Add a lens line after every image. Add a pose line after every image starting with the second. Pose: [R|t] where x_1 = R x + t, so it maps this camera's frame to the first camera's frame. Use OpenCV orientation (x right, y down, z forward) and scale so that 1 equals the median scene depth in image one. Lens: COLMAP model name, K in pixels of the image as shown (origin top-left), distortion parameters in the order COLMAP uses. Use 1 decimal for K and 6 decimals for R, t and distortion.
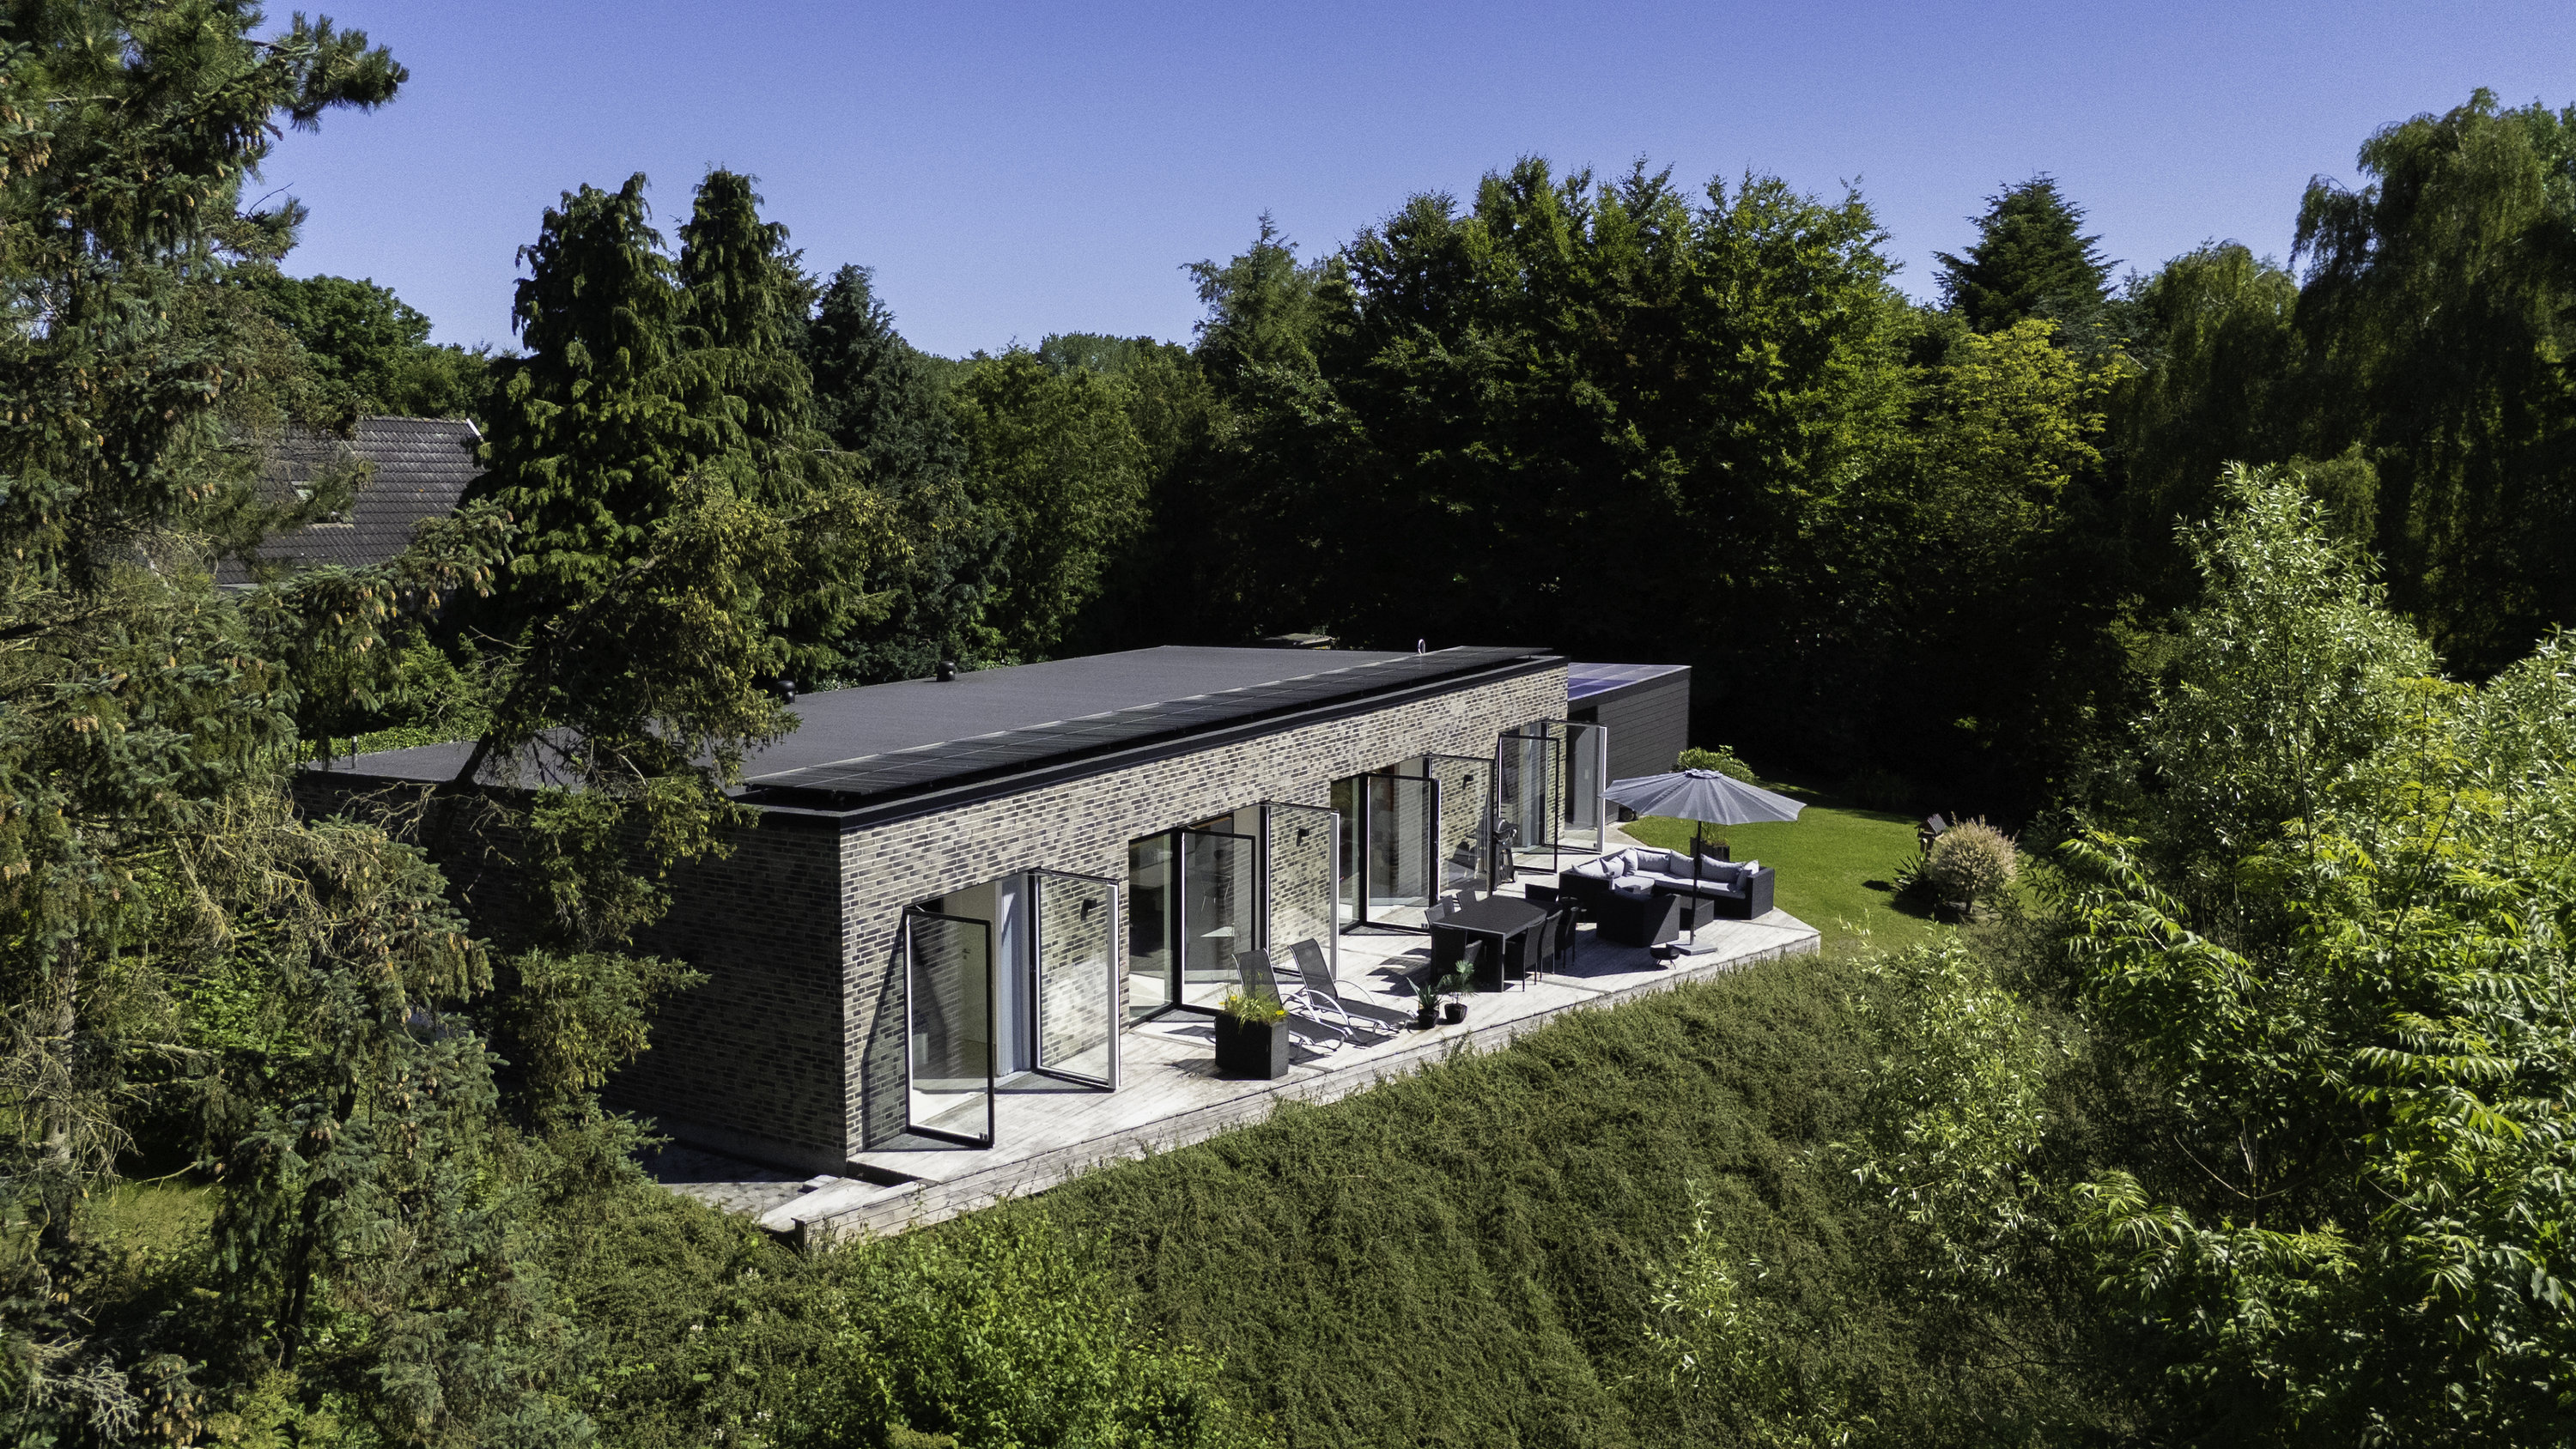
lens RADIAL K [[1902.3, 0, 1288.7], [0, 1902.3, 723.6], [0, 0, 1]] dist [0.033328, -0.008908]
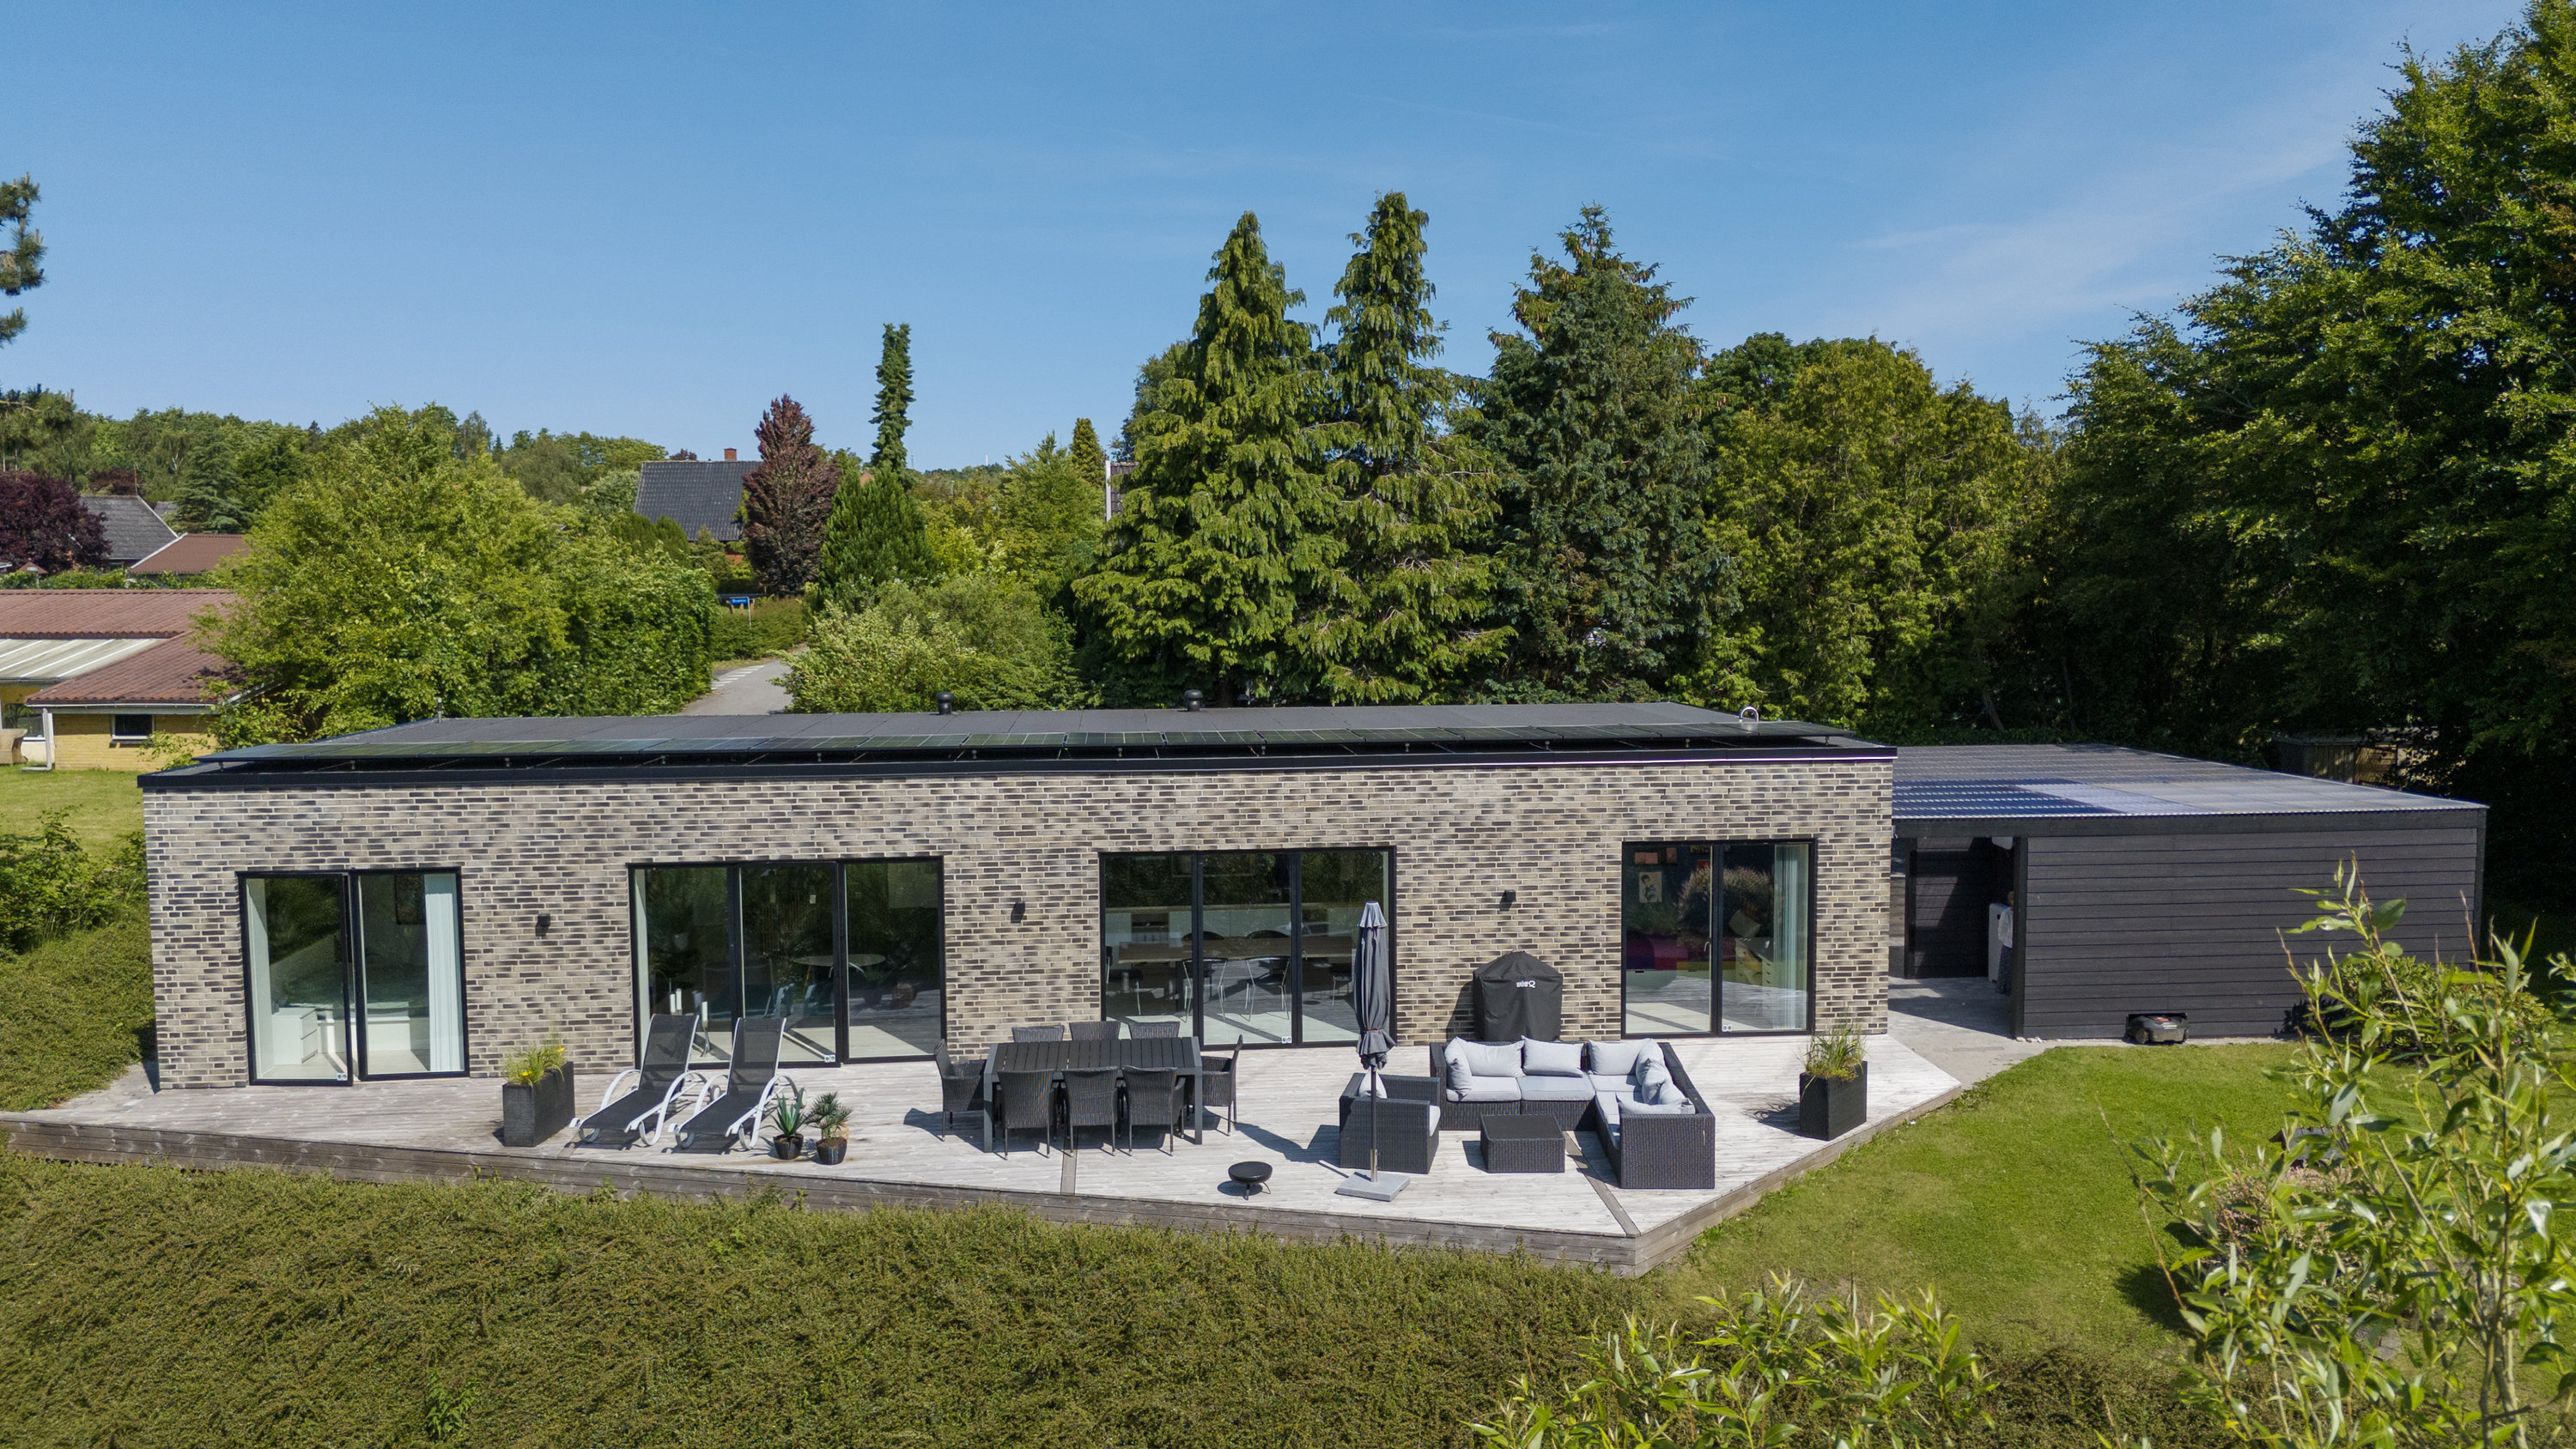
lens RADIAL K [[1902.3, 0, 1286.7], [0, 1902.3, 730.8], [0, 0, 1]] dist [0.033328, -0.008908]
pose [[0.572136, 0.078946, -0.816350, 0.840536], [-0.099388, 0.994695, 0.026537, -0.057669], [0.814114, 0.065952, 0.576947, 0.722172]]
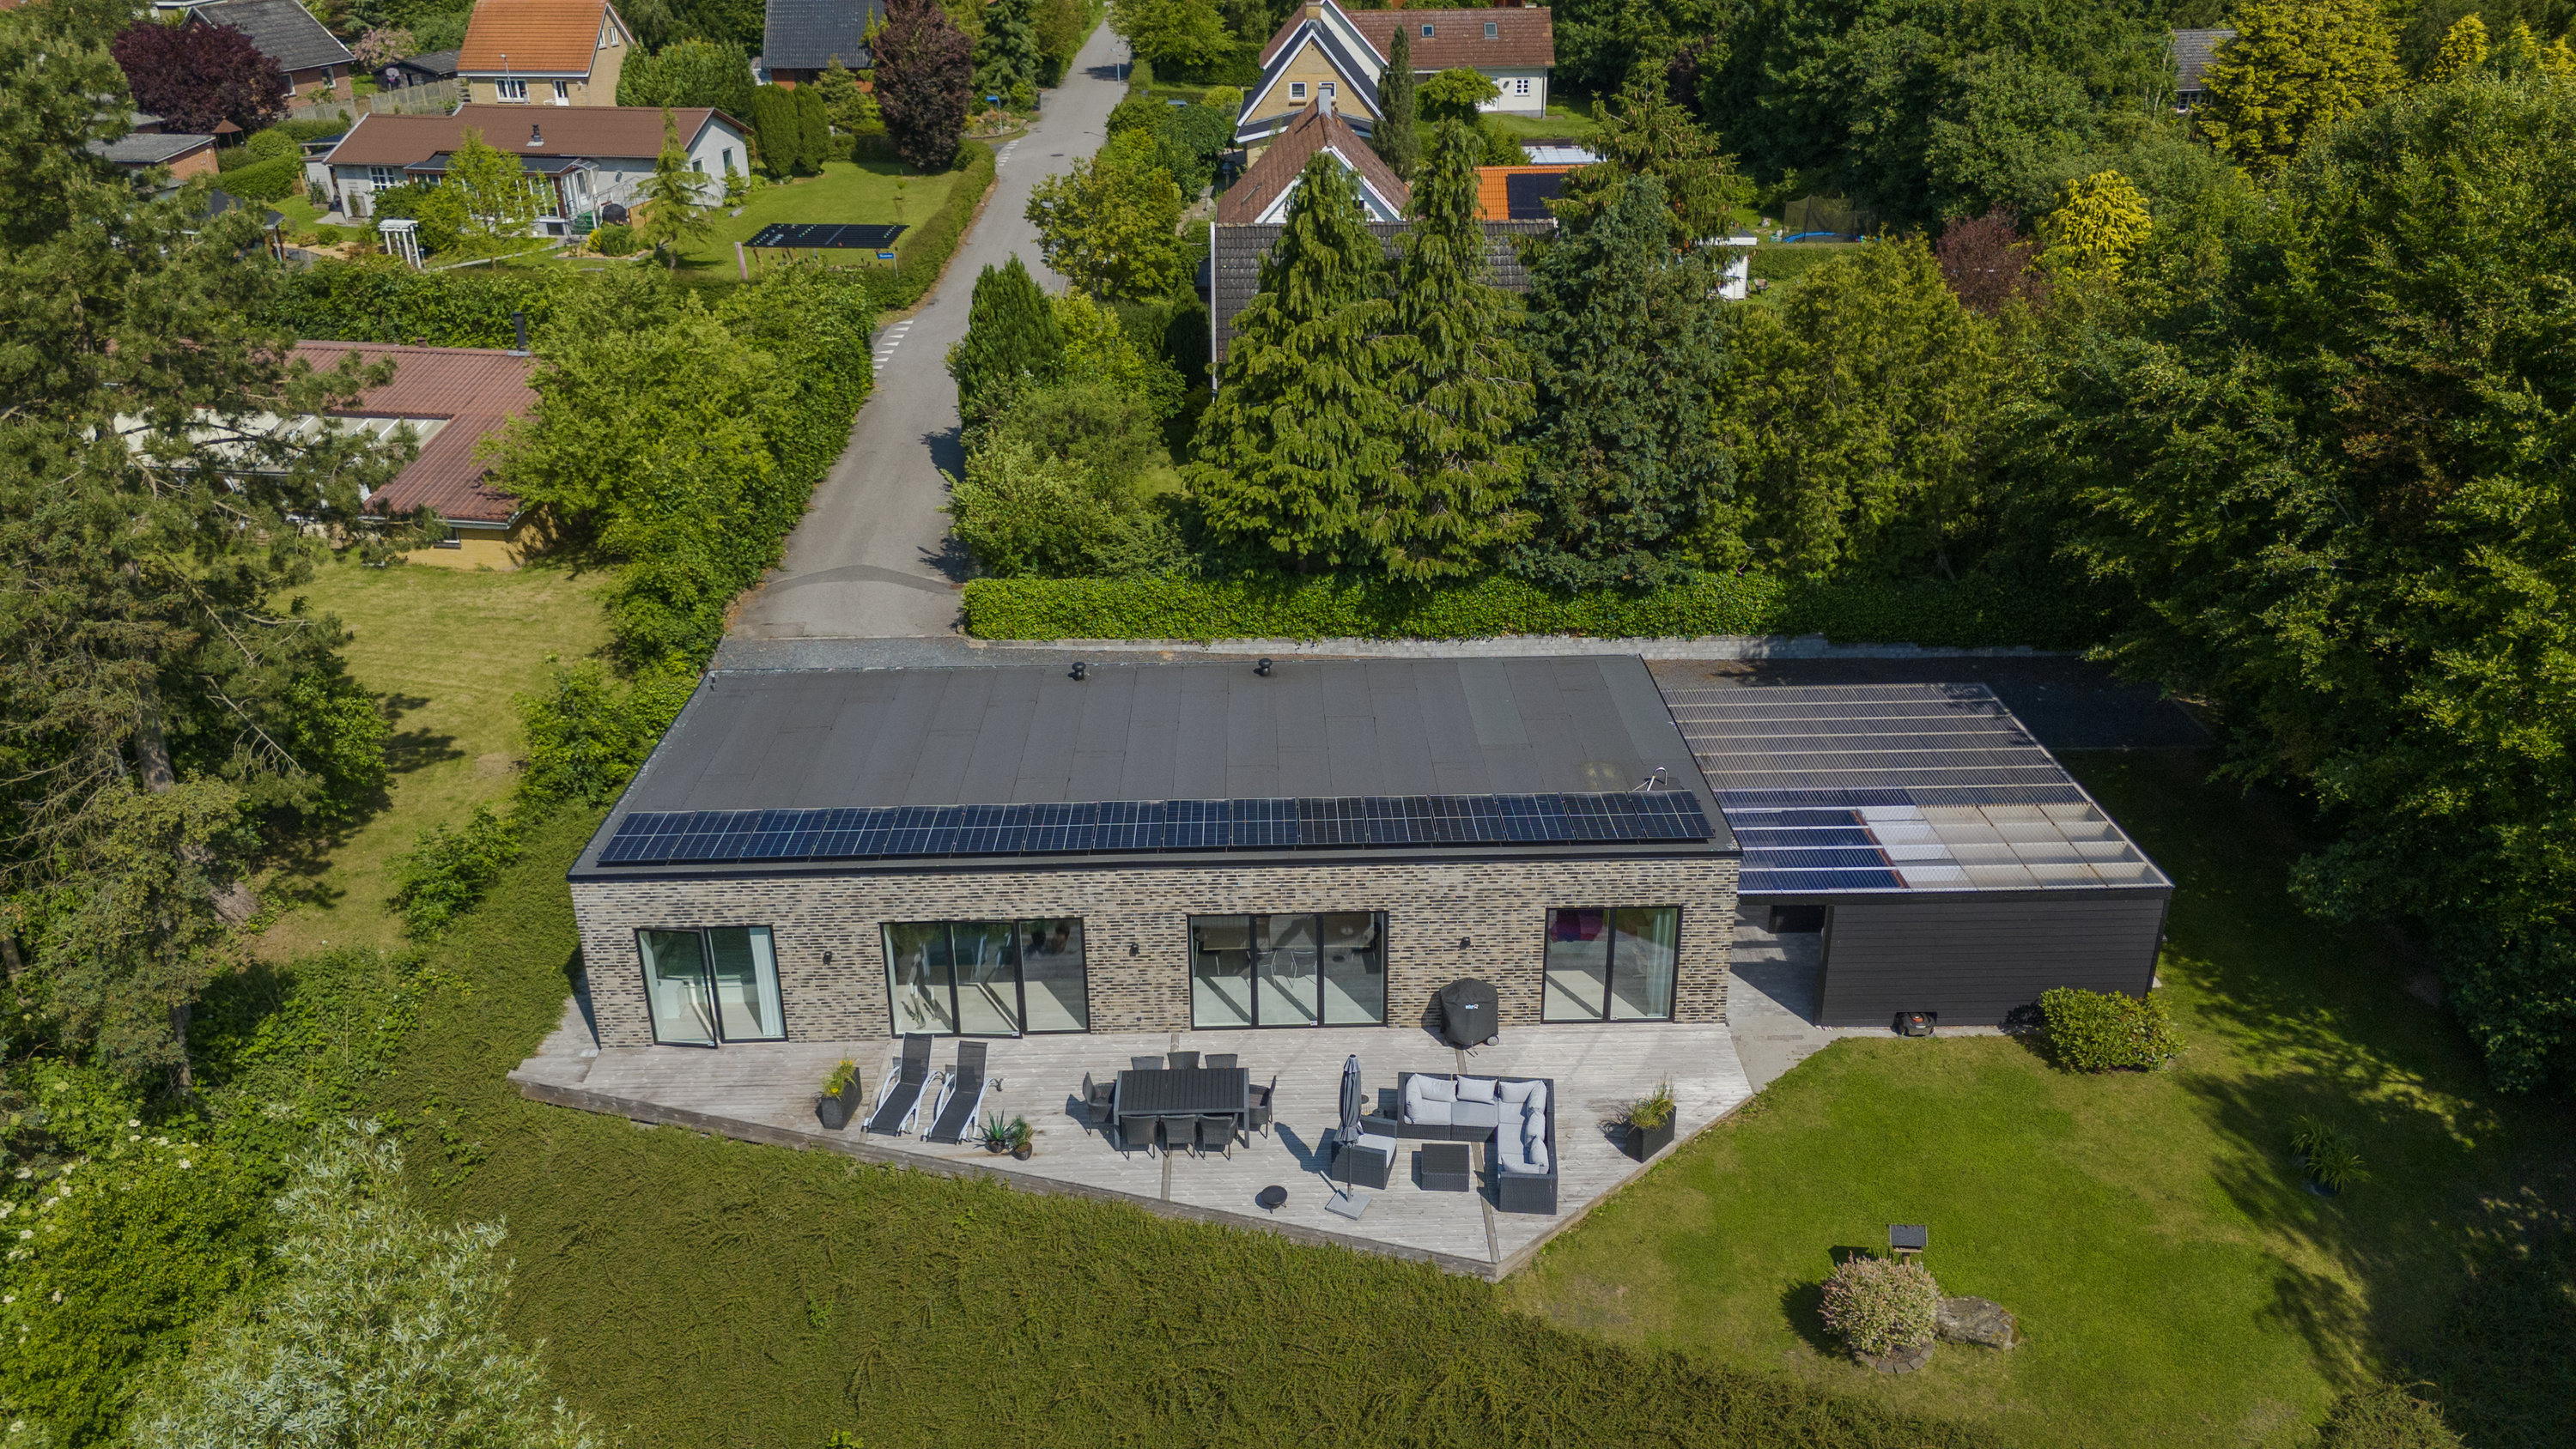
lens RADIAL K [[1902.3, 0, 1286.1], [0, 1902.3, 715.8], [0, 0, 1]] dist [0.033328, -0.008908]
pose [[0.510610, 0.353146, -0.783942, 1.103921], [-0.096747, 0.929567, 0.355731, -0.601461], [0.854352, -0.105796, 0.508812, 0.560740]]
